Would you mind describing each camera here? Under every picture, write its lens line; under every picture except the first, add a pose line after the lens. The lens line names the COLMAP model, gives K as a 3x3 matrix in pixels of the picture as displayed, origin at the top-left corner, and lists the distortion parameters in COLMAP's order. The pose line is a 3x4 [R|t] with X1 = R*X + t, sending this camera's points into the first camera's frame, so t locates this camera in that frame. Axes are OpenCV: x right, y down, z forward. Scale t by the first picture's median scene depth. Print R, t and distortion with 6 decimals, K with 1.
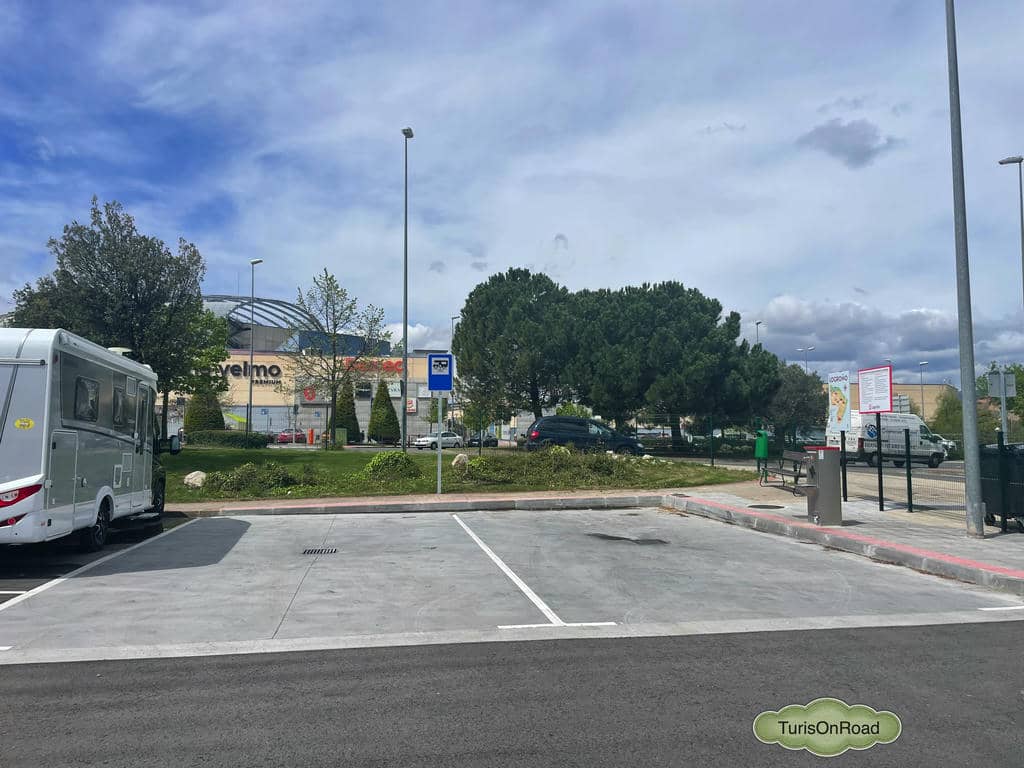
lens RADIAL K [[766.0, 0, 511.9], [0, 766.0, 381.7], [0, 0, 1]] dist [0.025250, -0.026863]
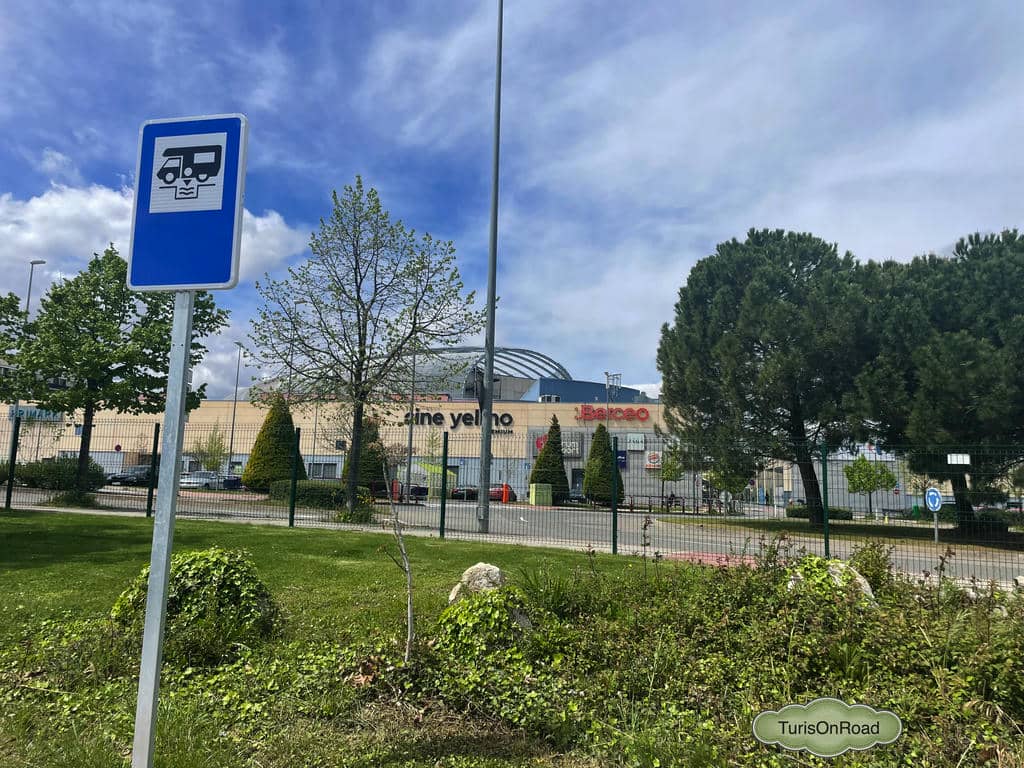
lens RADIAL K [[766.0, 0, 504.7], [0, 766.0, 372.6], [0, 0, 1]] dist [0.025250, -0.026863]
pose [[0.936344, -0.023757, -0.350279, 0.027539], [-0.007047, 0.996235, -0.086405, 0.023505], [0.351013, 0.083373, 0.932652, 0.377589]]
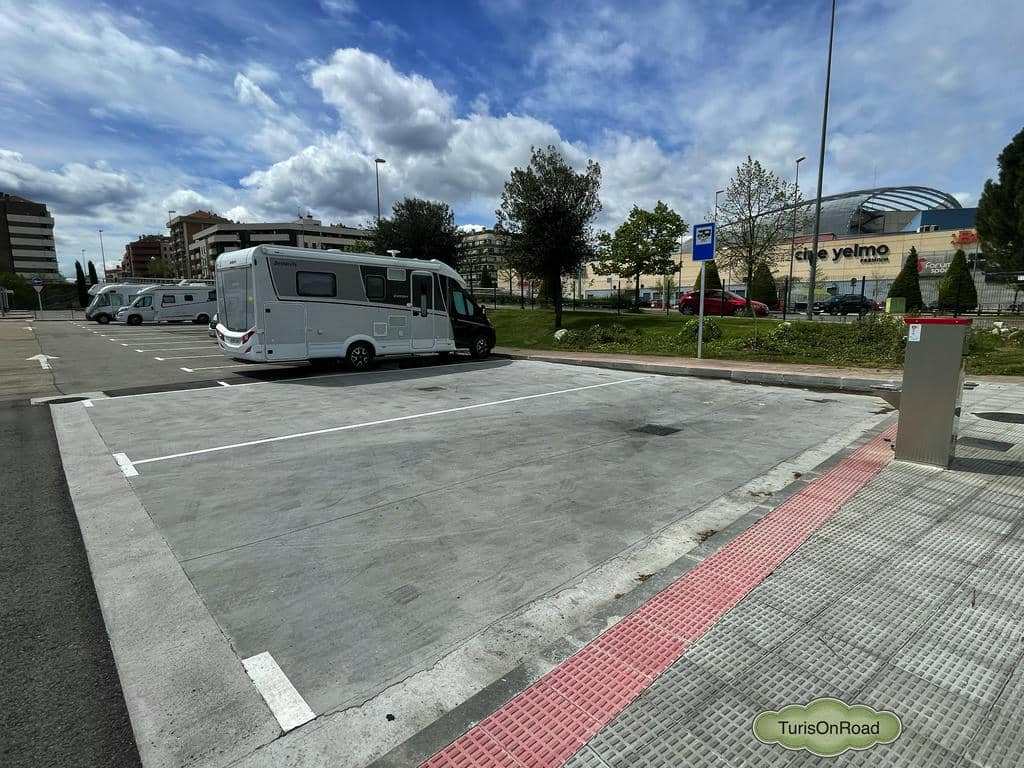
lens RADIAL K [[517.8, 0, 515.9], [0, 517.8, 390.6], [0, 0, 1]] dist [-0.011816, -0.000683]
pose [[0.552502, 0.131926, -0.823005, 0.165322], [0.062803, 0.977999, 0.198932, 0.013279], [0.831142, -0.161597, 0.532061, 0.173799]]
